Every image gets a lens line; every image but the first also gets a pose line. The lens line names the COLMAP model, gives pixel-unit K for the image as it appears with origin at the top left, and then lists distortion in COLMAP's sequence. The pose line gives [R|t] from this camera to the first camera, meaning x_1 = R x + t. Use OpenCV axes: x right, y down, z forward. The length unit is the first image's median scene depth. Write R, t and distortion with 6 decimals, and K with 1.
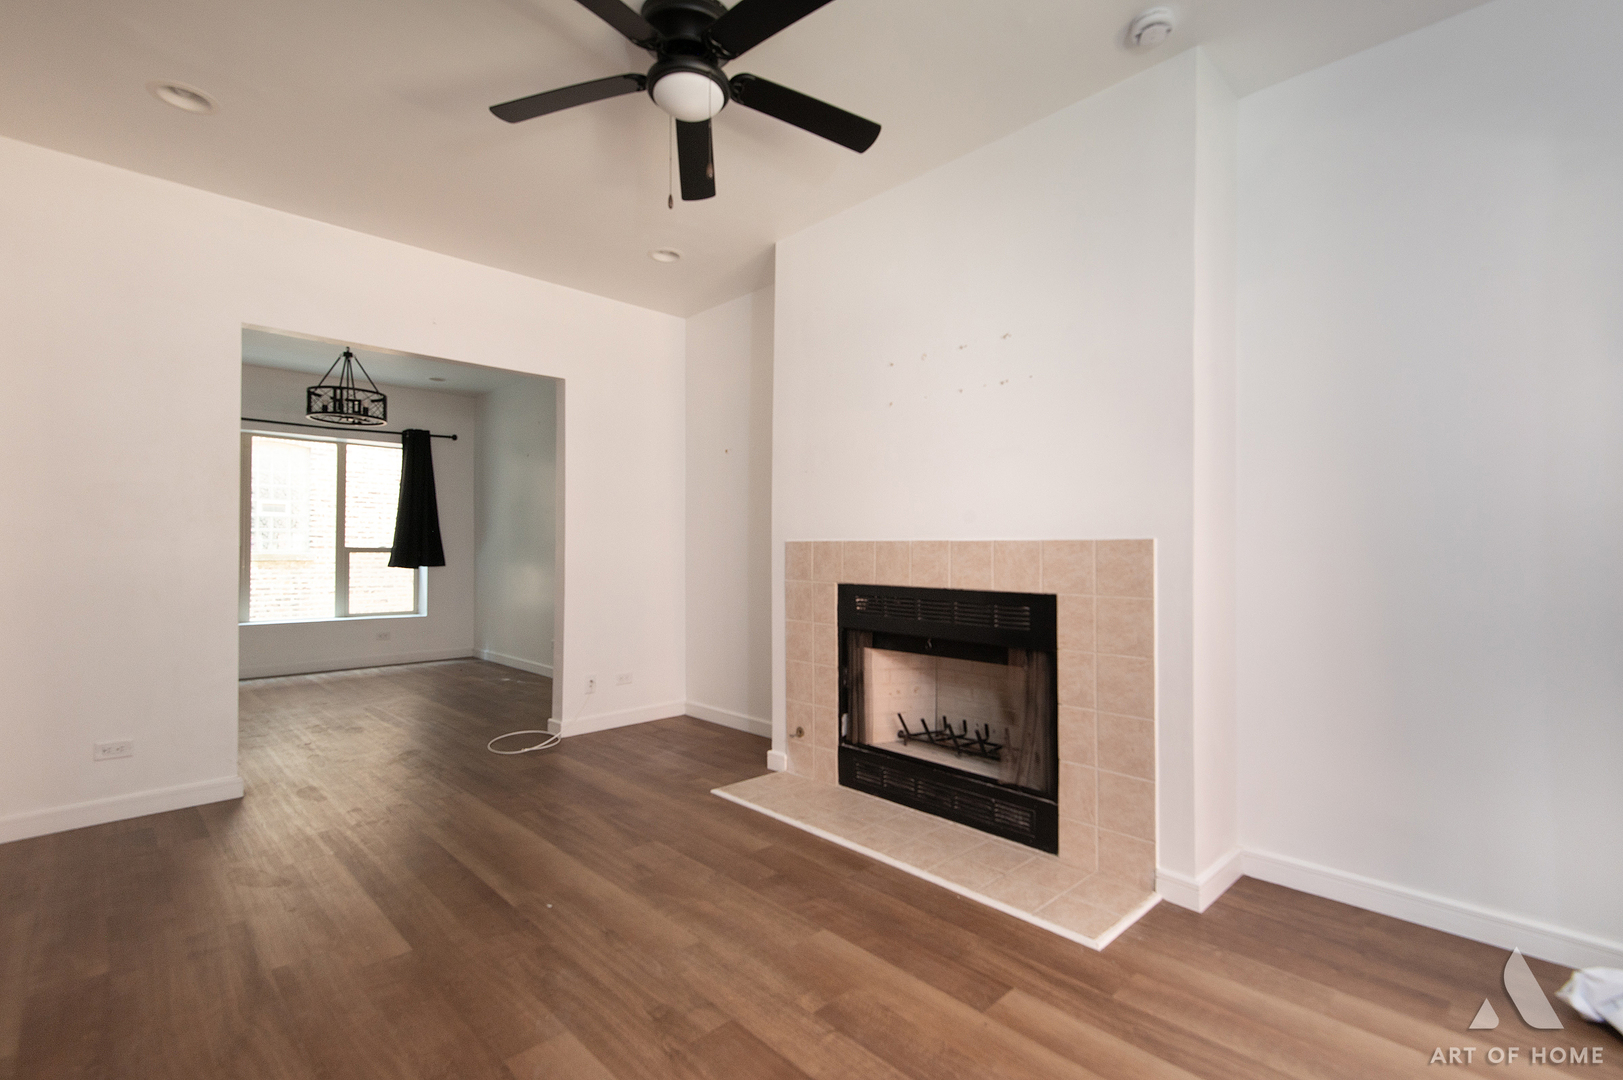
lens RADIAL K [[743.0, 0, 803.5], [0, 743.0, 533.7], [0, 0, 1]] dist [0.036386, -0.005862]
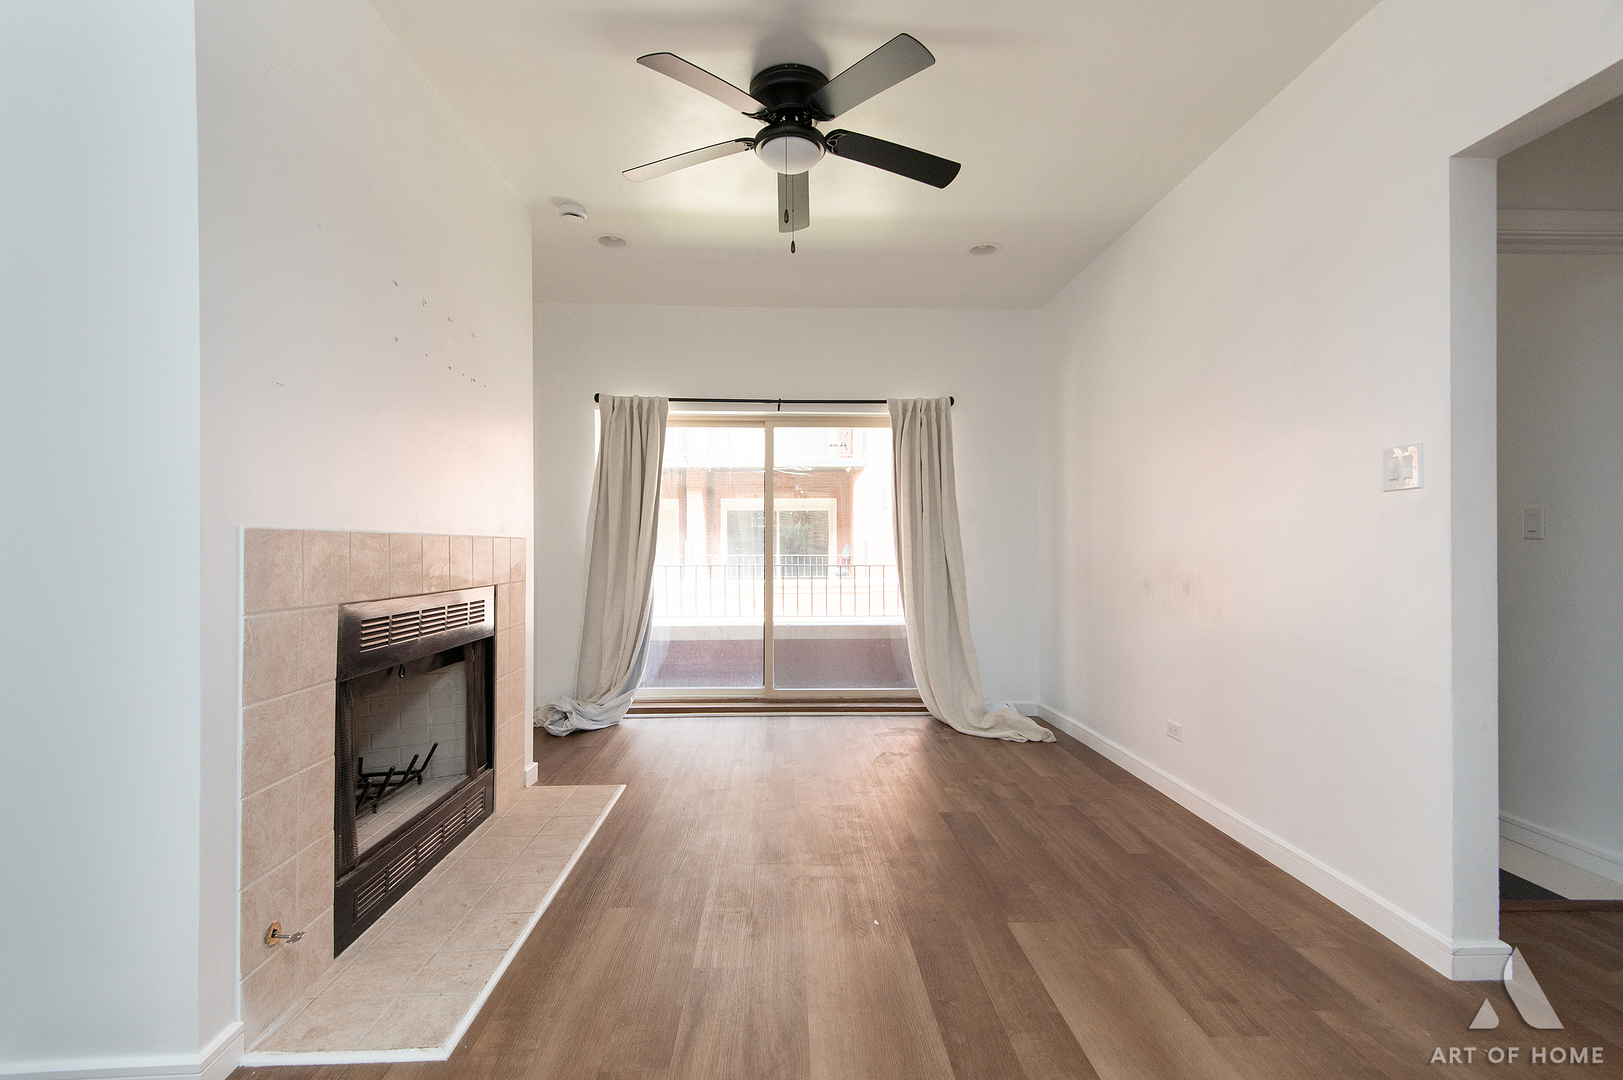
lens RADIAL K [[743.0, 0, 814.4], [0, 743.0, 542.6], [0, 0, 1]] dist [0.036386, -0.005862]
pose [[-0.755195, 0.003186, 0.655493, -0.695664], [-0.012412, 0.999739, -0.019159, 0.028432], [-0.655383, -0.022605, -0.754958, 1.373951]]
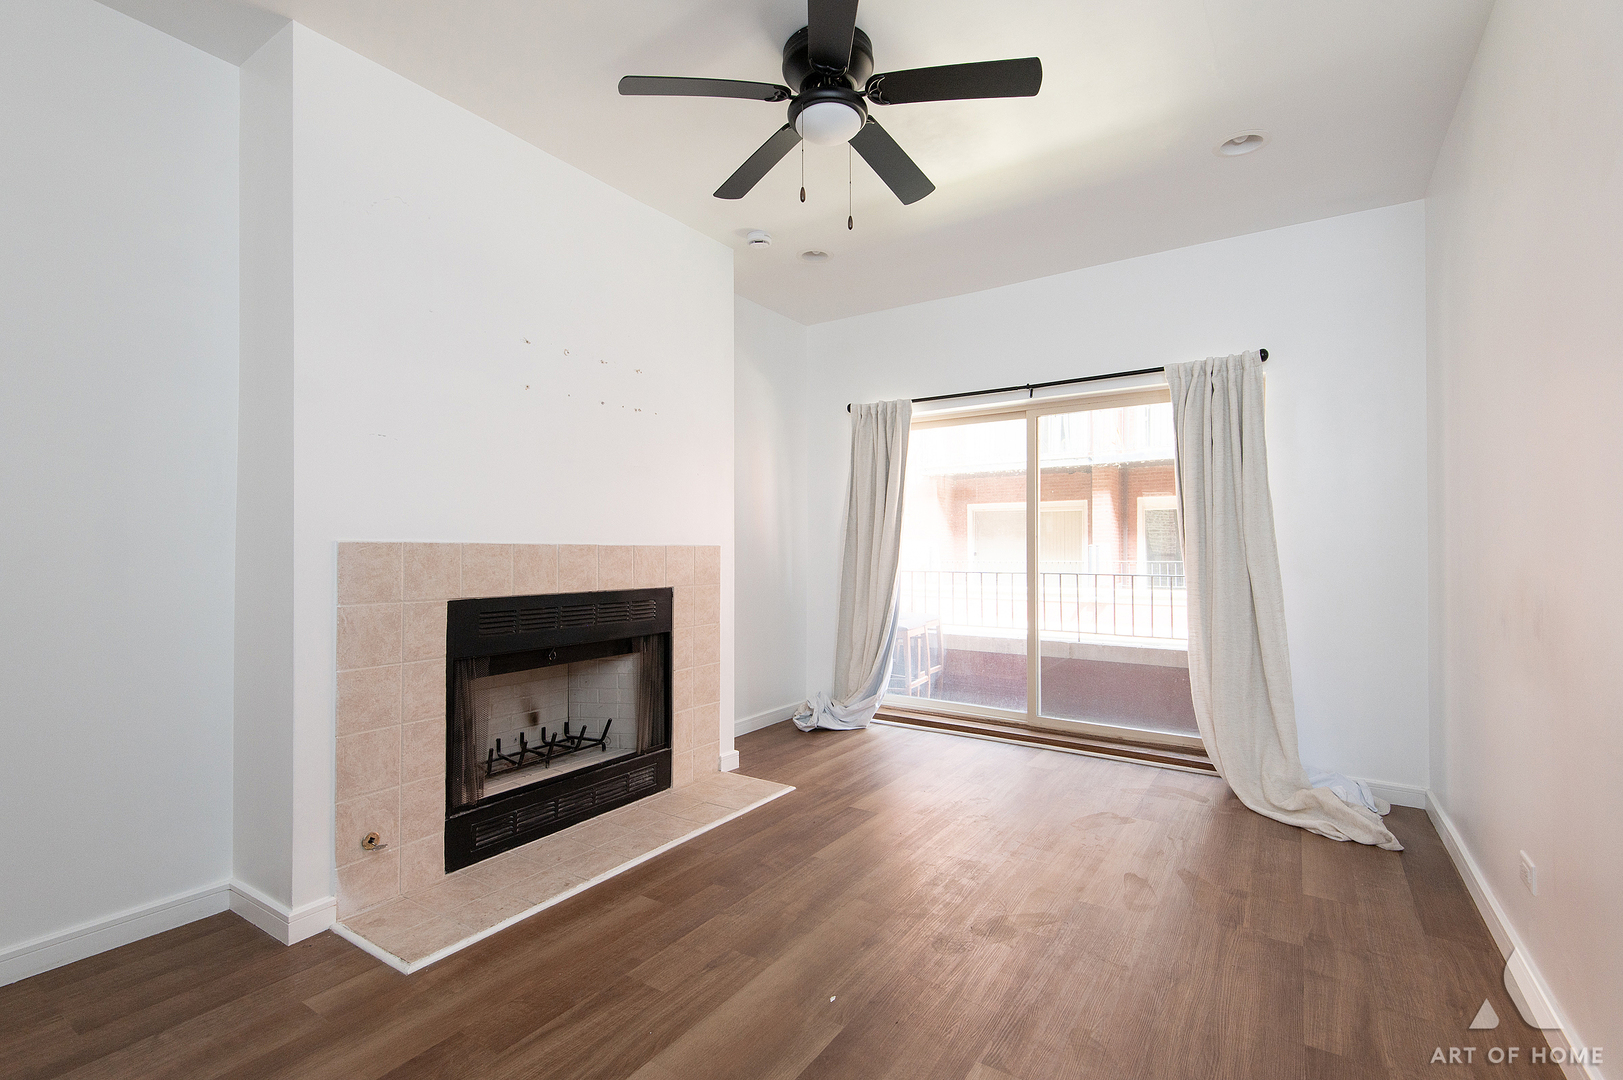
lens RADIAL K [[743.0, 0, 807.1], [0, 743.0, 543.4], [0, 0, 1]] dist [0.036386, -0.005862]
pose [[-0.223084, 0.008572, 0.974762, -0.866831], [-0.017745, 0.999760, -0.012853, 0.015372], [-0.974638, -0.020164, -0.222878, 0.942190]]
